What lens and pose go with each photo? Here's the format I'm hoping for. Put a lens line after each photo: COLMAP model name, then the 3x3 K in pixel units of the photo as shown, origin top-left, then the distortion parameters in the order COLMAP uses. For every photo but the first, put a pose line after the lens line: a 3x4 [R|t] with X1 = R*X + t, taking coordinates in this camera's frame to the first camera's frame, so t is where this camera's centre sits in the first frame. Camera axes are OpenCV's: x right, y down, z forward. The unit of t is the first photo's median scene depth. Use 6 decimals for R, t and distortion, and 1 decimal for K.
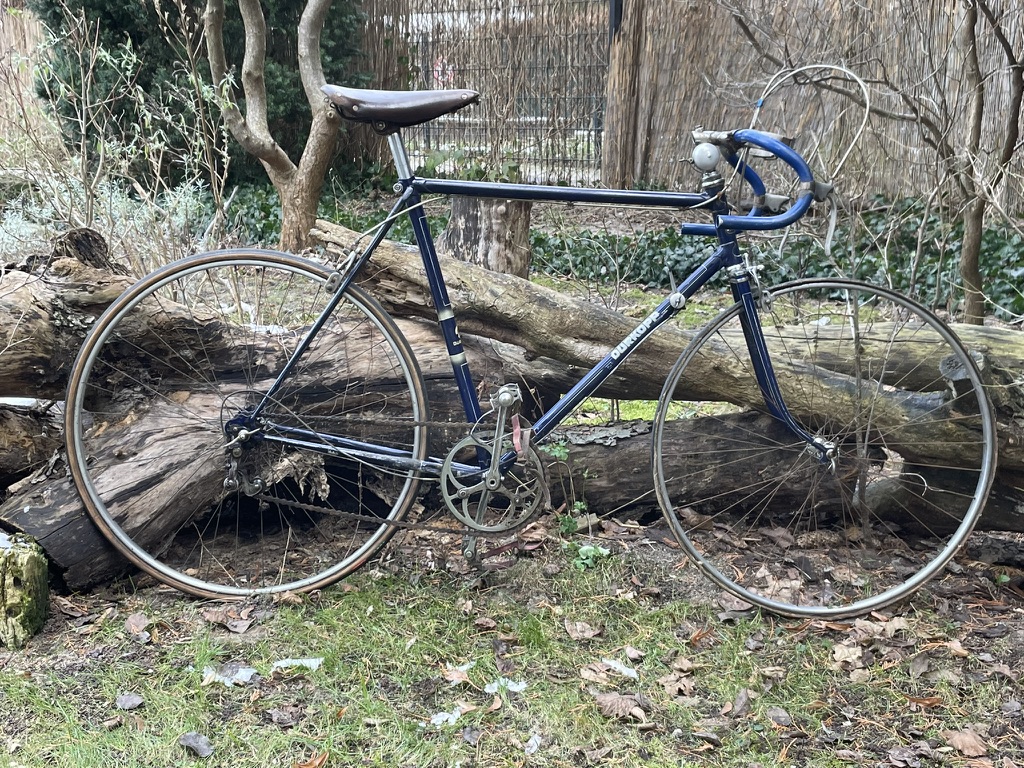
lens RADIAL K [[1260.5, 0, 513.1], [0, 1260.5, 382.5], [0, 0, 1]] dist [0.023605, 0.000000]
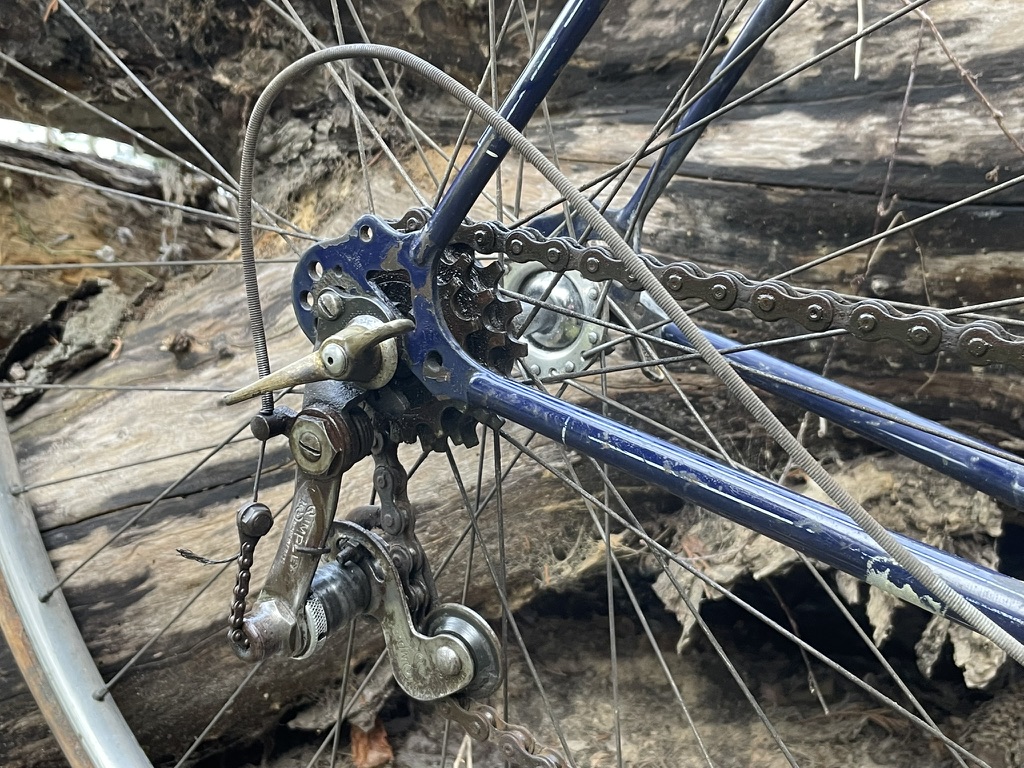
lens RADIAL K [[1260.5, 0, 509.6], [0, 1260.5, 377.3], [0, 0, 1]] dist [0.023605, 0.000000]
pose [[0.777525, 0.171228, -0.605092, -0.087593], [-0.118296, 0.984863, 0.126690, 0.019145], [0.617626, -0.026925, 0.786011, 0.782338]]
